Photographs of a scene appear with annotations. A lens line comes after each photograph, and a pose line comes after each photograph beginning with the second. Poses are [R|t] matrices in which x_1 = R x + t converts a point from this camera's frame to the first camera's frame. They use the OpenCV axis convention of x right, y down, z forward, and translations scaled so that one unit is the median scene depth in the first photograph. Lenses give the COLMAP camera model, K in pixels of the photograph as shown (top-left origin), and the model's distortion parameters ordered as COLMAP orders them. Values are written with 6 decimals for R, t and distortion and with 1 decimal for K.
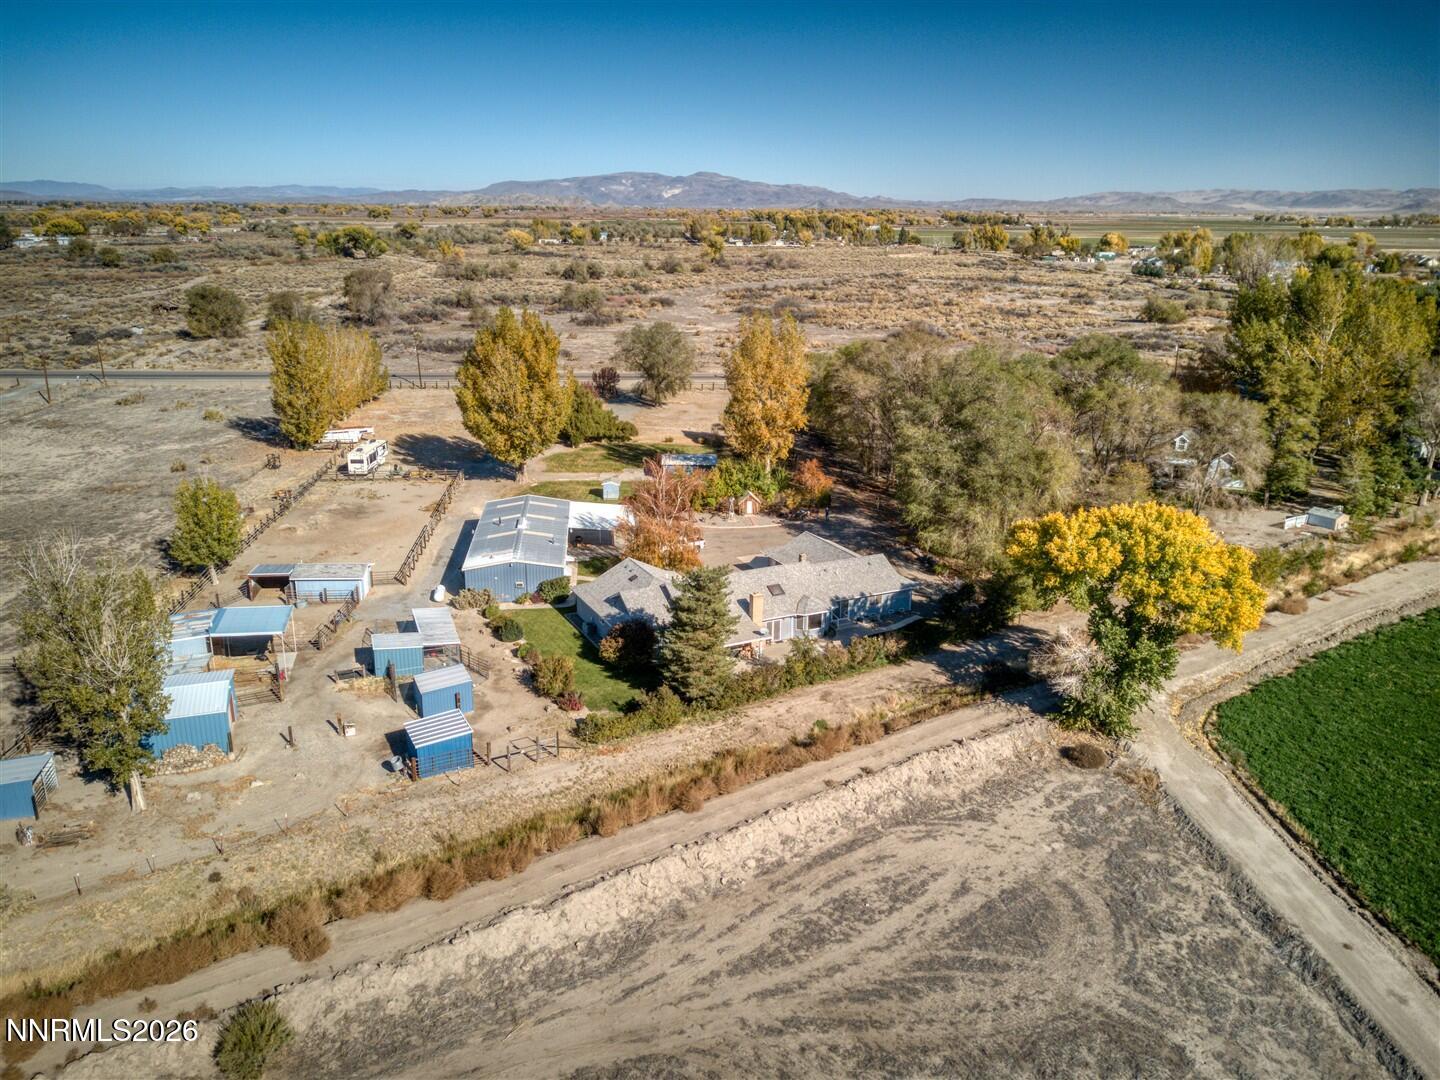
lens RADIAL K [[1084.4, 0, 701.8], [0, 1084.4, 531.9], [0, 0, 1]] dist [0.115386, -0.234442]
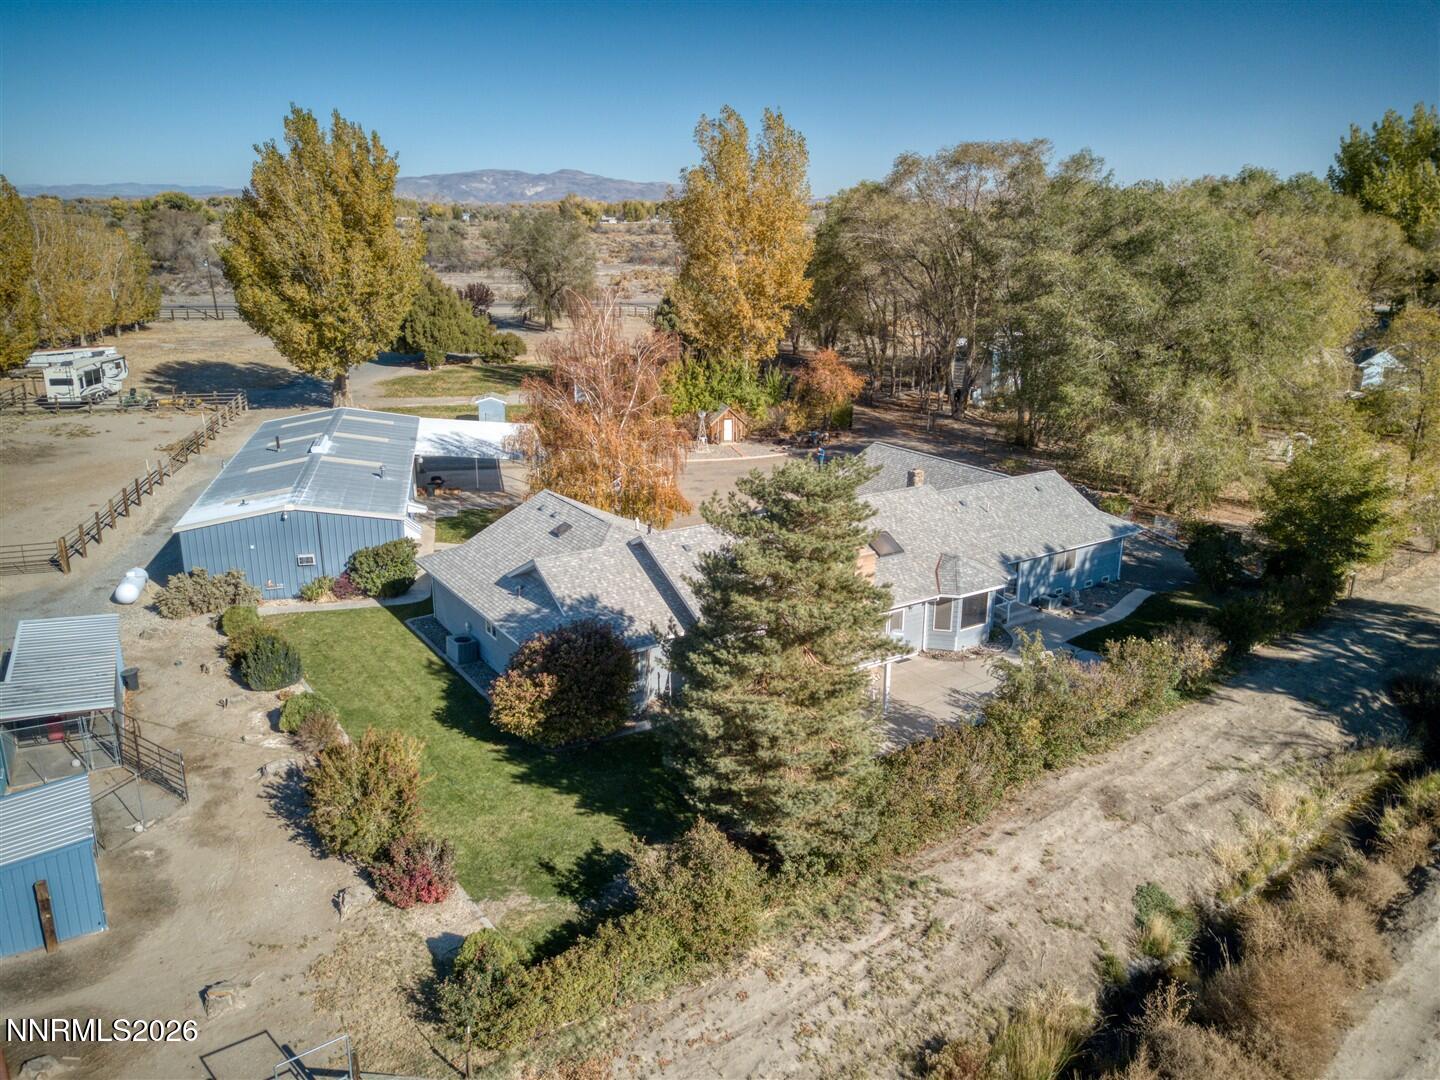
lens RADIAL K [[1090.2, 0, 714.8], [0, 1090.2, 534.0], [0, 0, 1]] dist [0.039650, -0.039920]
pose [[0.991657, -0.034858, 0.124101, -0.061955], [0.034395, 0.999391, 0.005872, 0.048140], [-0.124230, -0.001555, 0.992252, 0.606975]]
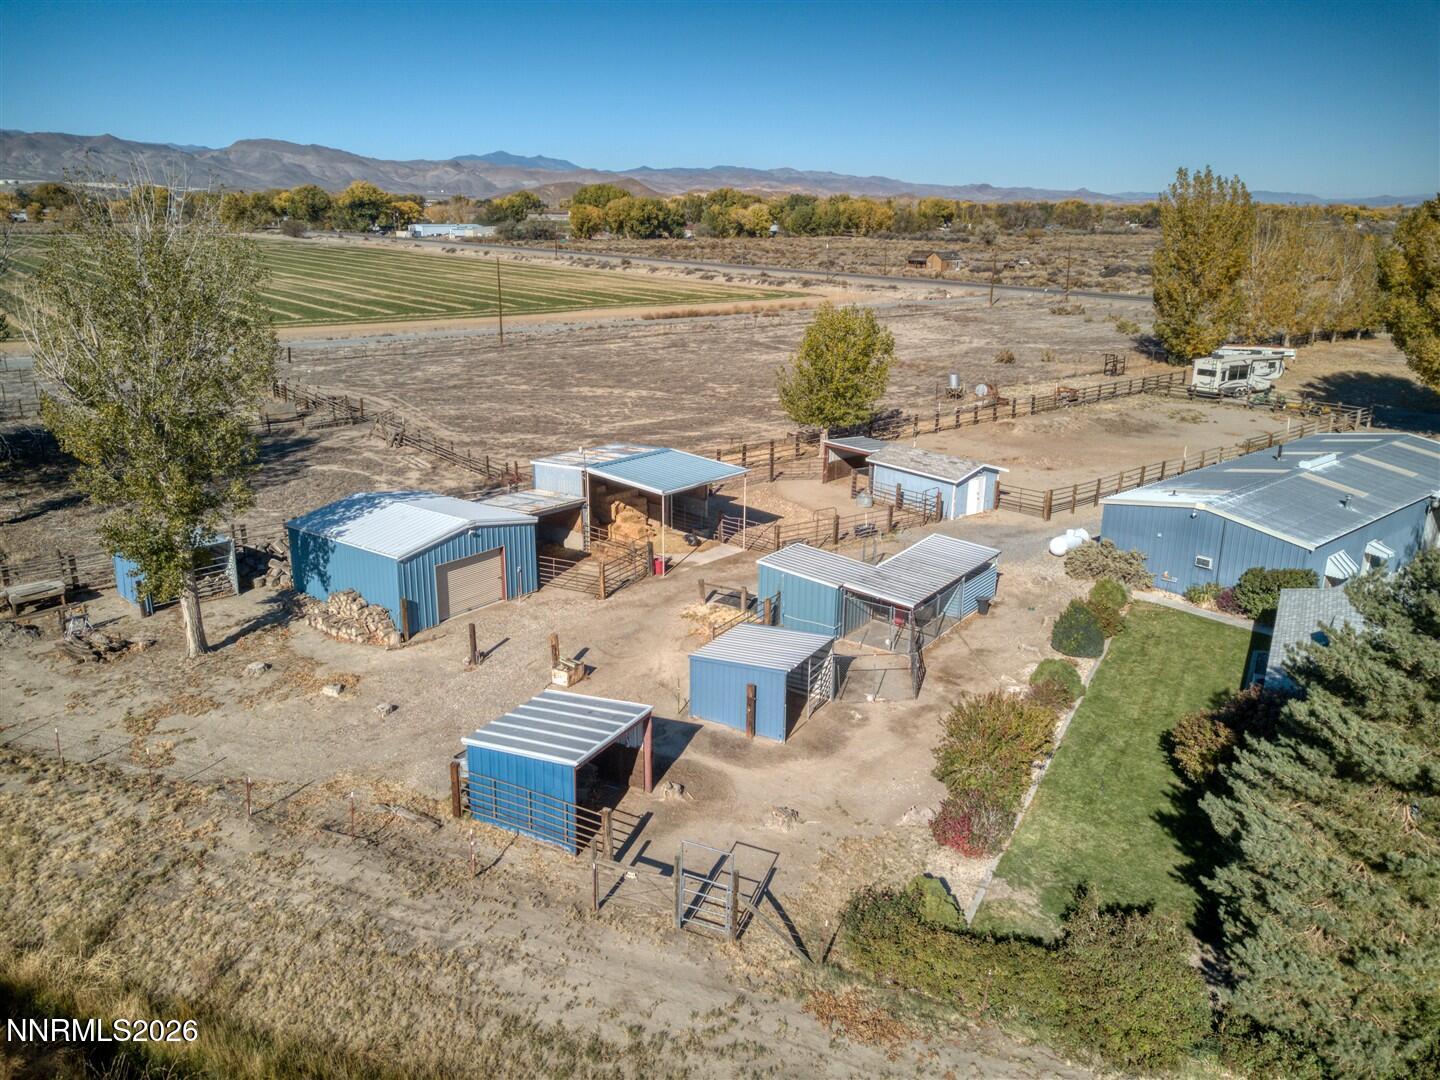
lens RADIAL K [[1090.2, 0, 714.8], [0, 1090.2, 534.0], [0, 0, 1]] dist [0.039650, -0.039920]
pose [[0.578048, 0.236783, -0.780893, 0.085086], [-0.238262, 0.964248, 0.116008, 0.038337], [0.780443, 0.118999, 0.613798, 0.652267]]
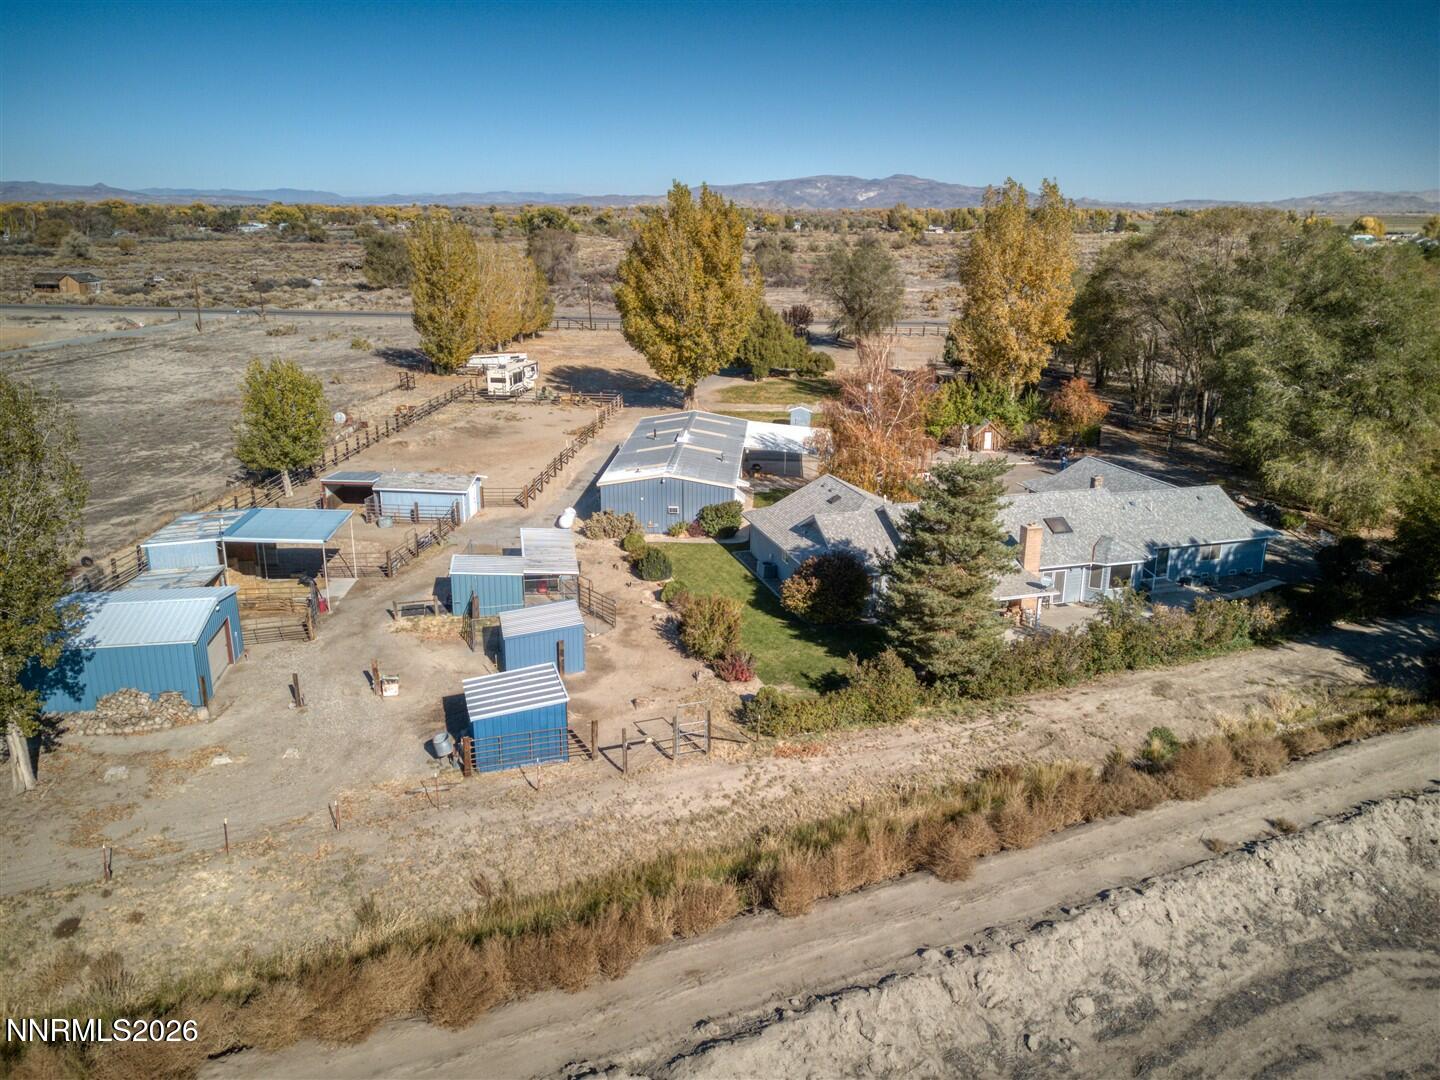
lens RADIAL K [[1090.2, 0, 714.8], [0, 1090.2, 534.0], [0, 0, 1]] dist [0.039650, -0.039920]
pose [[0.987501, 0.045732, -0.150831, -0.037760], [-0.045765, 0.998947, 0.003255, 0.071624], [0.150821, 0.003688, 0.988554, 0.351770]]
